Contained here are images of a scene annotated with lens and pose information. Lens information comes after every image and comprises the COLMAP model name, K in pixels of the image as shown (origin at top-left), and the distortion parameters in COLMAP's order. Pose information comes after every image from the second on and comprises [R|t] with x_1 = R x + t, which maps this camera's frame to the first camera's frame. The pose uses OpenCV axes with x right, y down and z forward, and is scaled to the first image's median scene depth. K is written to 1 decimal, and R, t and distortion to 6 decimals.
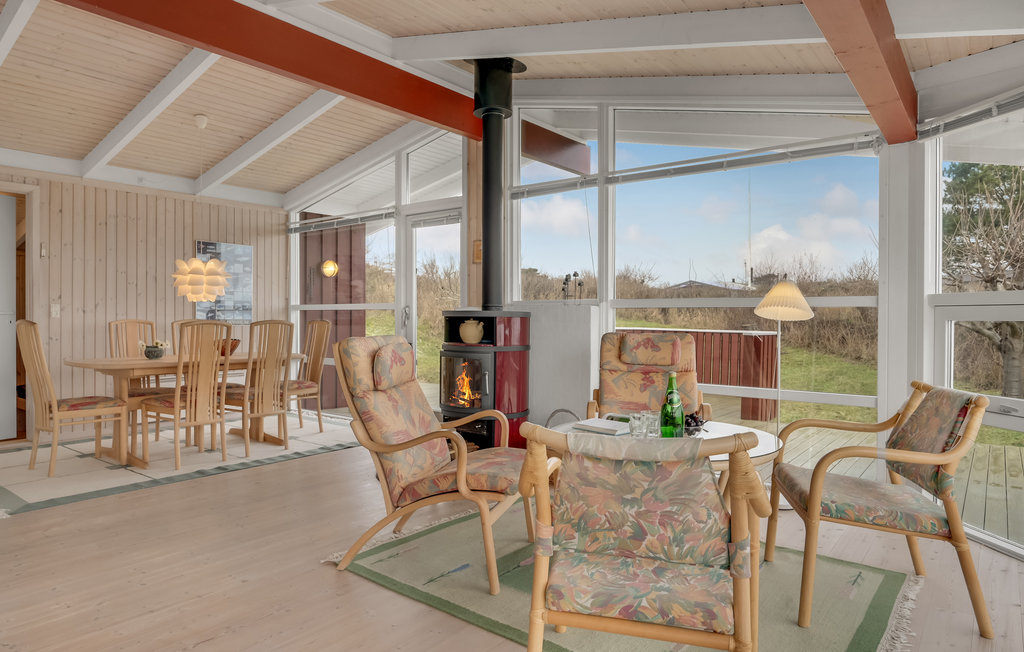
lens RADIAL K [[626.2, 0, 512.0], [0, 626.2, 326.0], [0, 0, 1]] dist [-0.016132, -0.000770]
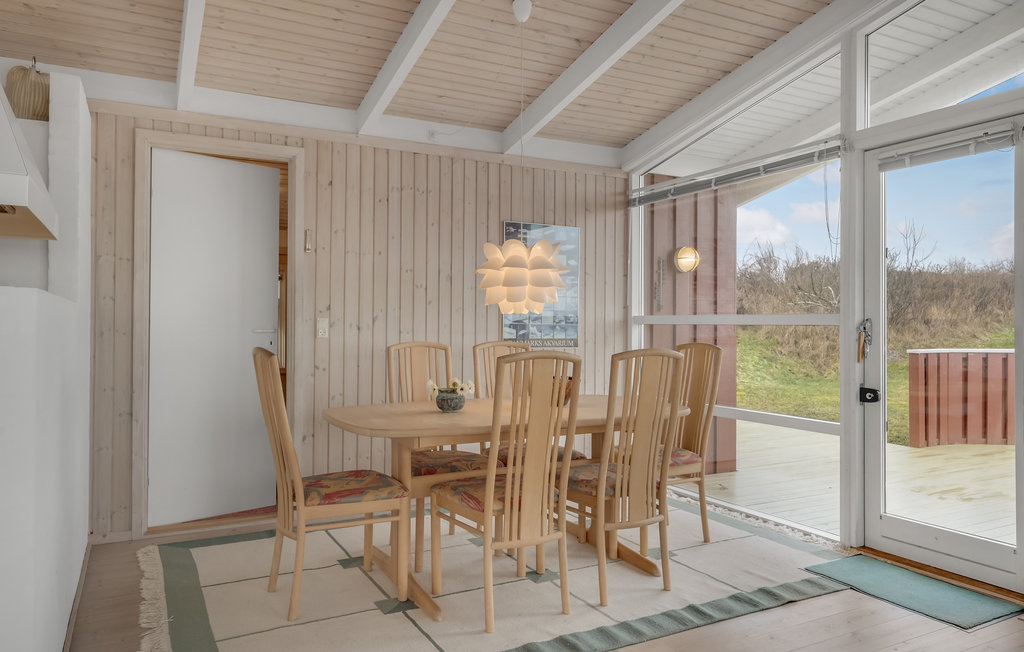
lens RADIAL K [[710.6, 0, 512.0], [0, 710.6, 326.0], [0, 0, 1]] dist [-0.000556, 0.000111]
pose [[0.912195, 0.002138, -0.409751, -0.195264], [-0.007503, 0.999906, -0.011486, -0.016762], [0.409688, 0.013552, 0.912125, 0.324539]]
